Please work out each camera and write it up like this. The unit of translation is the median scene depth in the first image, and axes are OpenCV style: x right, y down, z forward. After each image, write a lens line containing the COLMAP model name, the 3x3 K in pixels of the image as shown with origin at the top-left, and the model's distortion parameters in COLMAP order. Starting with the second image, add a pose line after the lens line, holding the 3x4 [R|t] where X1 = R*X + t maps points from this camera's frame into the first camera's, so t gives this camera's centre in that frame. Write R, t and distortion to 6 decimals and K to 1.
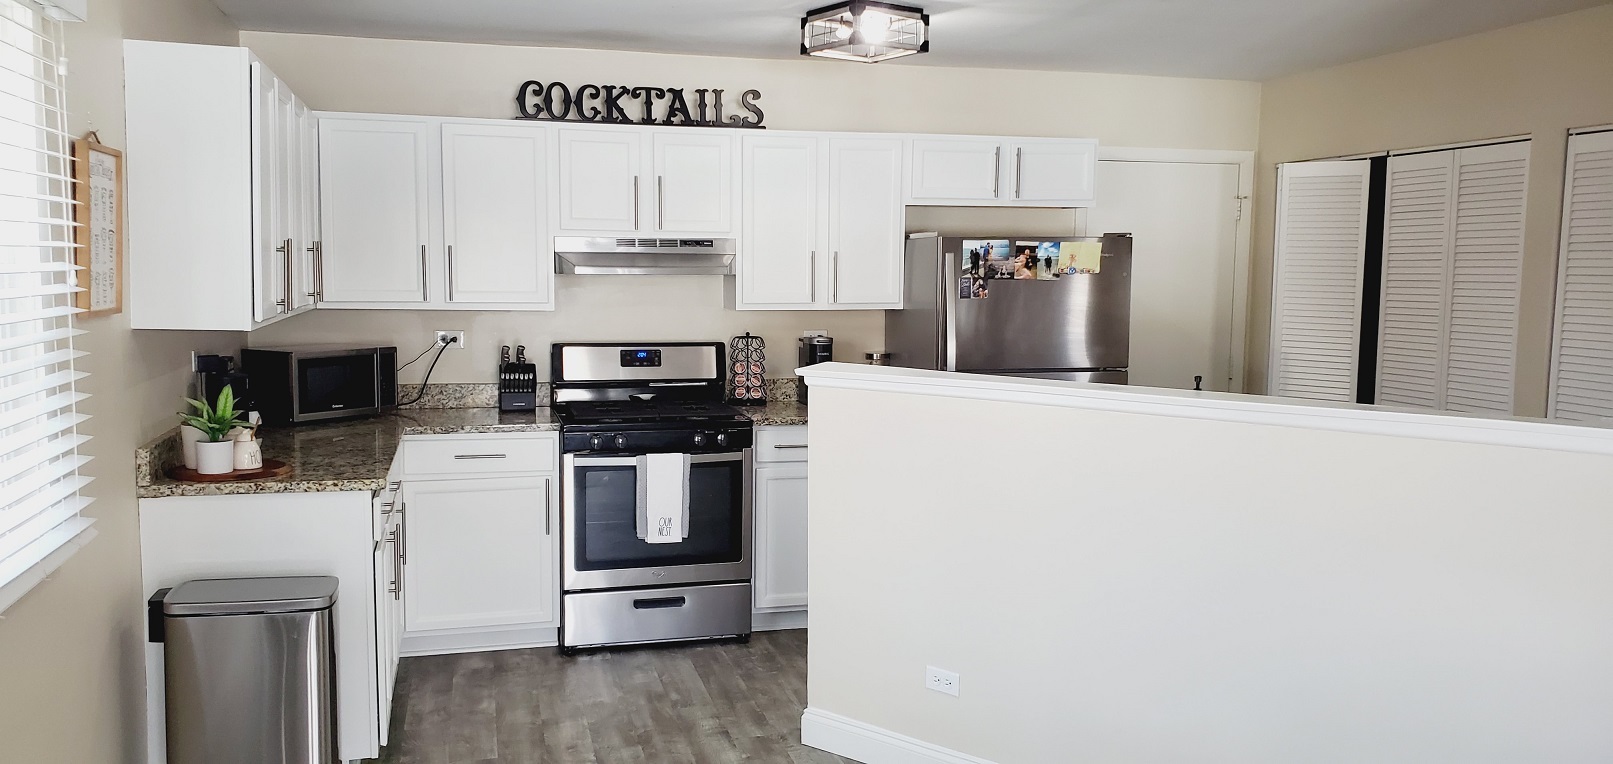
lens RADIAL K [[1222.1, 0, 793.3], [0, 1222.1, 392.1], [0, 0, 1]] dist [0.106280, -0.204296]
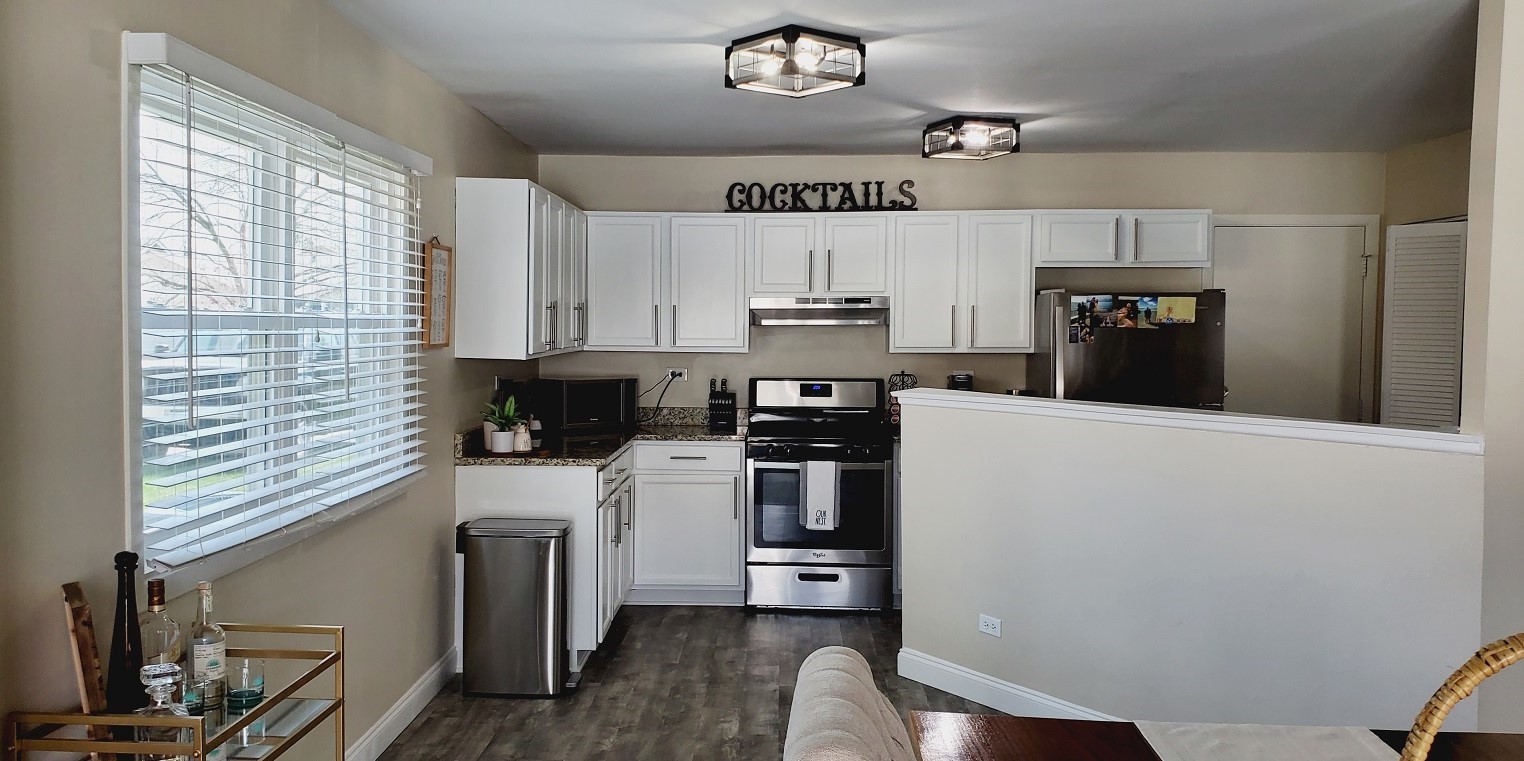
lens RADIAL K [[1146.4, 0, 714.7], [0, 1146.4, 374.4], [0, 0, 1]] dist [0.005306, -0.001009]
pose [[0.956254, 0.007784, -0.292433, 0.131529], [-0.025152, 0.998132, -0.055680, 0.026846], [0.291453, 0.060599, 0.954664, -0.190334]]
